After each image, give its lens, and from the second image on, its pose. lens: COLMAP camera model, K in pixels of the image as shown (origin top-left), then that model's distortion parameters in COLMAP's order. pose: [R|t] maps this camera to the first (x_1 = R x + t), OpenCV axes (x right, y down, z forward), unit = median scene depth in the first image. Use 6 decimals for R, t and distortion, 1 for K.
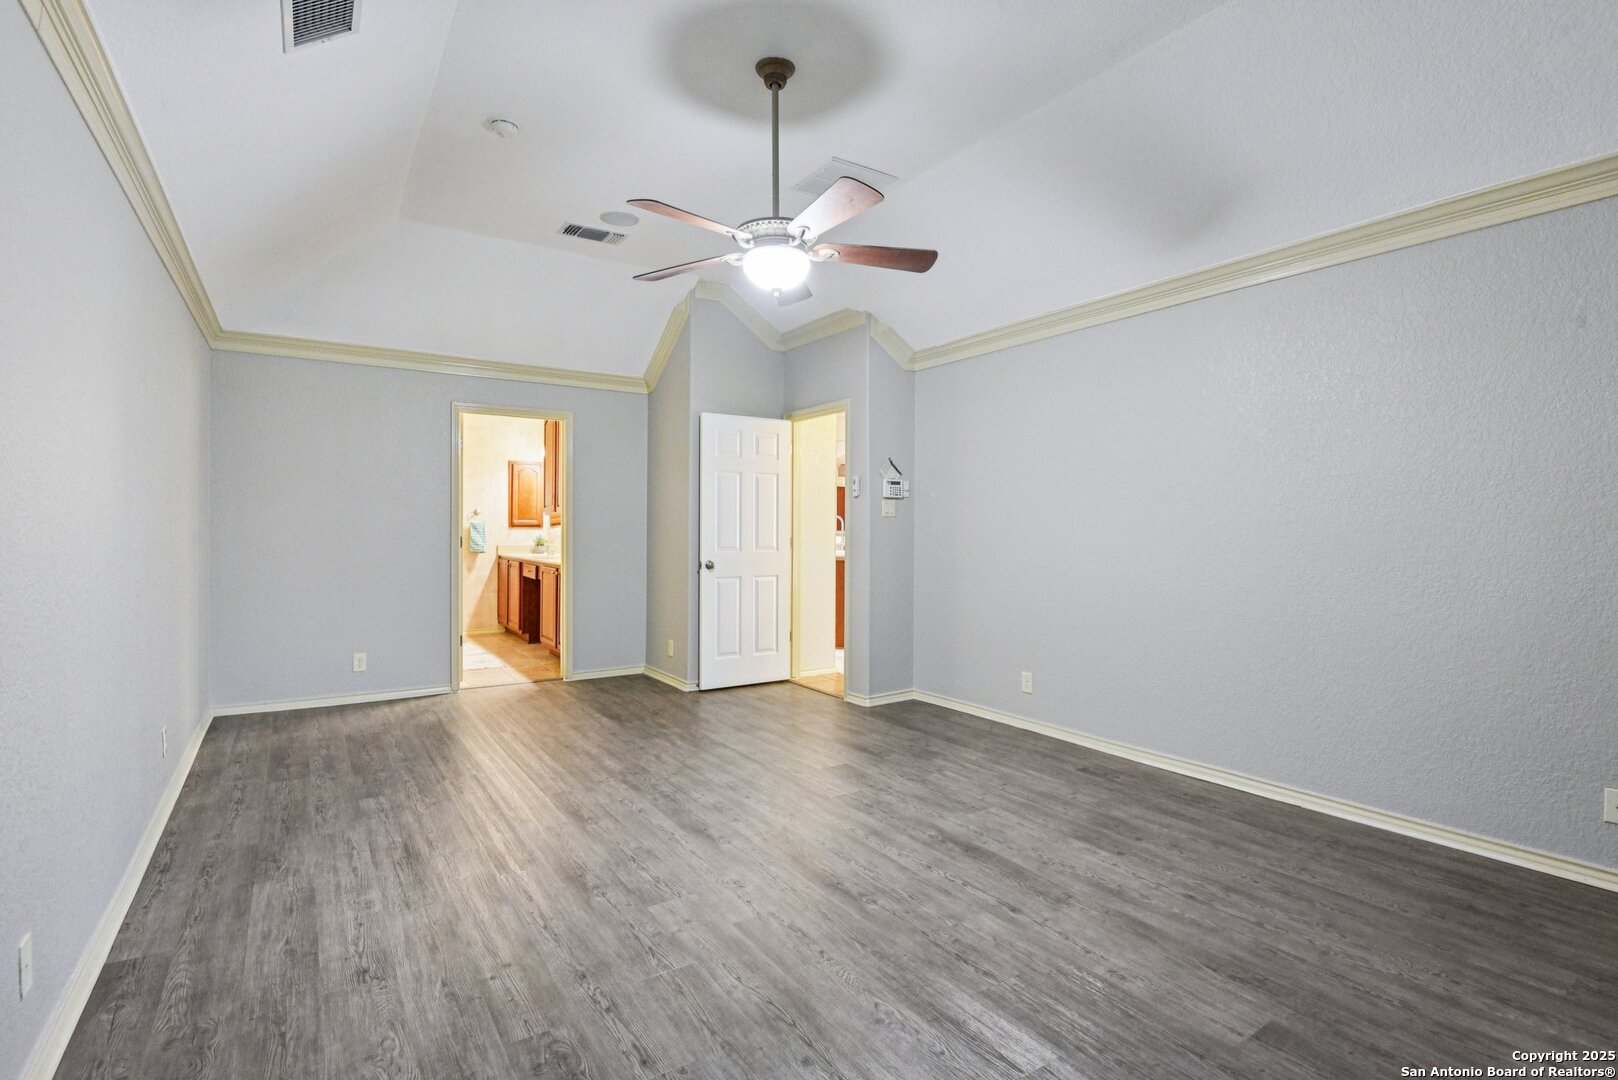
lens RADIAL K [[777.6, 0, 809.0], [0, 777.6, 540.0], [0, 0, 1]] dist [-0.017597, -0.000183]
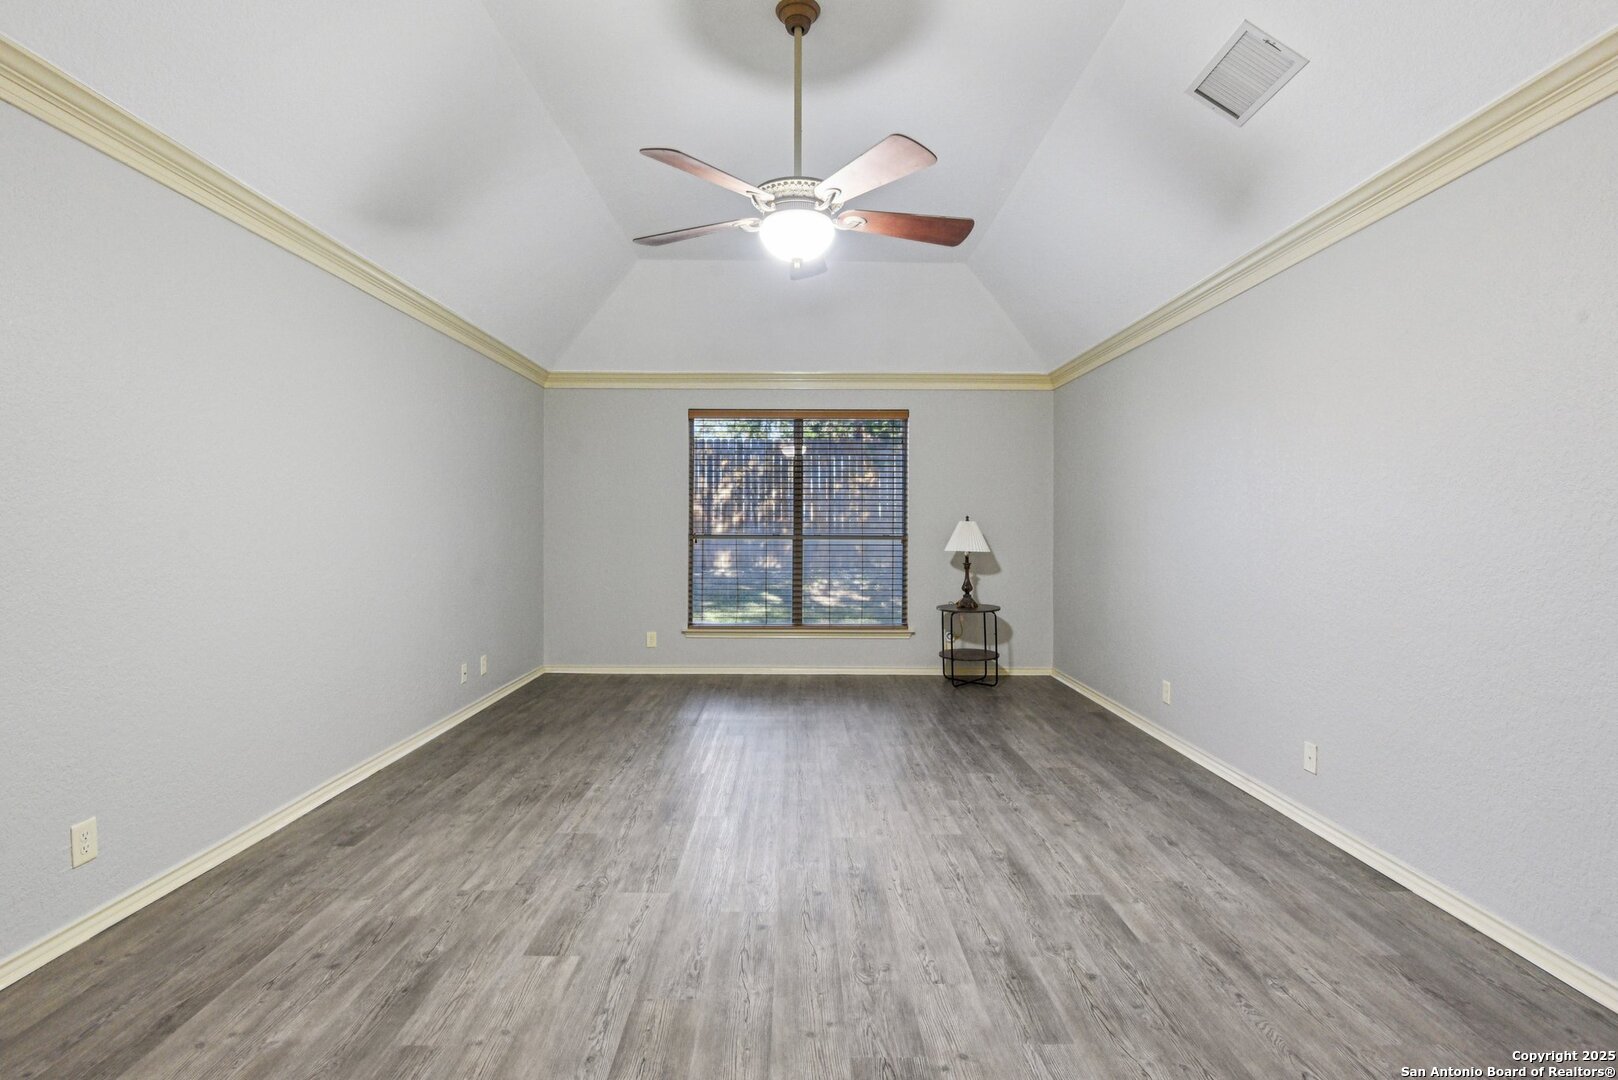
lens RADIAL K [[743.4, 0, 801.6], [0, 743.4, 534.1], [0, 0, 1]] dist [0.004587, -0.000176]
pose [[-0.834126, -0.013585, 0.551407, -0.479023], [0.001507, 0.999637, 0.026909, -0.027407], [-0.551572, 0.023276, -0.833802, 1.576666]]
